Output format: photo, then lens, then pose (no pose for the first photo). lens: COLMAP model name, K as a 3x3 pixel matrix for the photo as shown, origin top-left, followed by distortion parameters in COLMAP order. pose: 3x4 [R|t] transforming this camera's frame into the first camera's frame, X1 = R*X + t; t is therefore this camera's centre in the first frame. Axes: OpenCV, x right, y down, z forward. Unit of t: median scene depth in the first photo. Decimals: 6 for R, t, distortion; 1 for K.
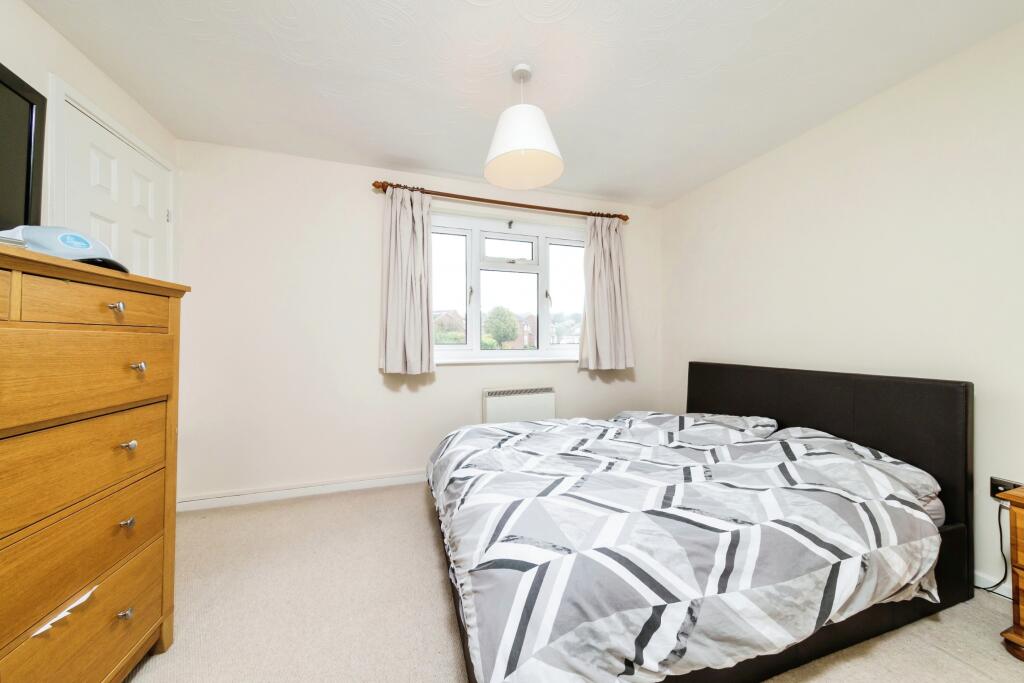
lens RADIAL K [[330.1, 0, 512.0], [0, 330.1, 335.4], [0, 0, 1]] dist [-0.000251, 0.000030]
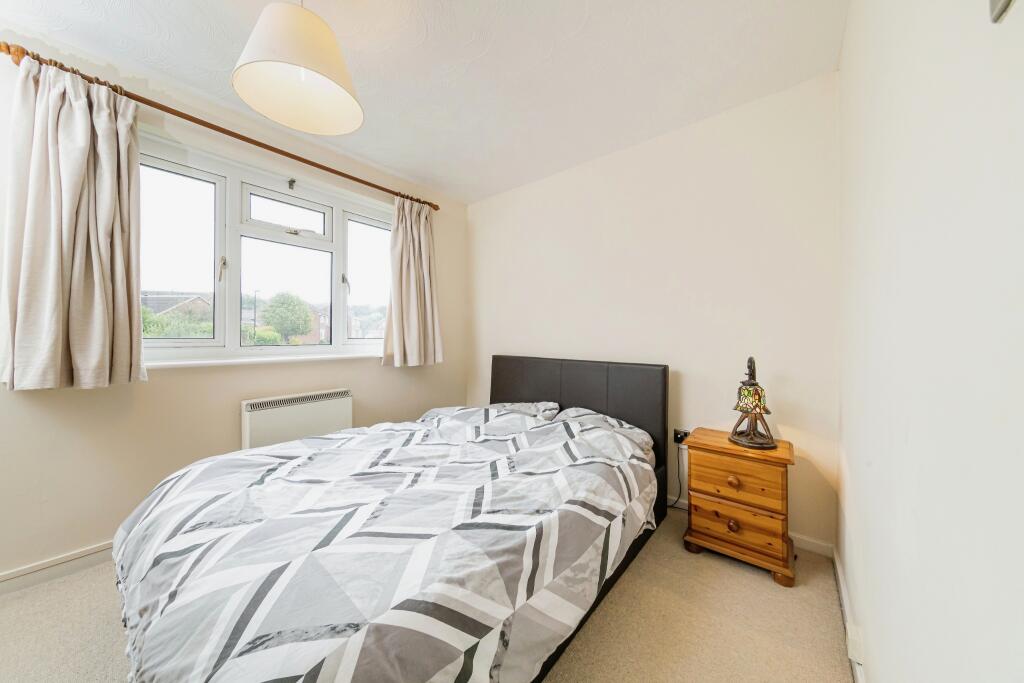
lens RADIAL K [[330.1, 0, 512.0], [0, 330.1, 335.4], [0, 0, 1]] dist [-0.000251, 0.000030]
pose [[0.845523, 0.006489, 0.533900, 0.042996], [-0.015153, 0.999815, 0.011847, 0.004014], [-0.533724, -0.018107, 0.845465, 0.134266]]
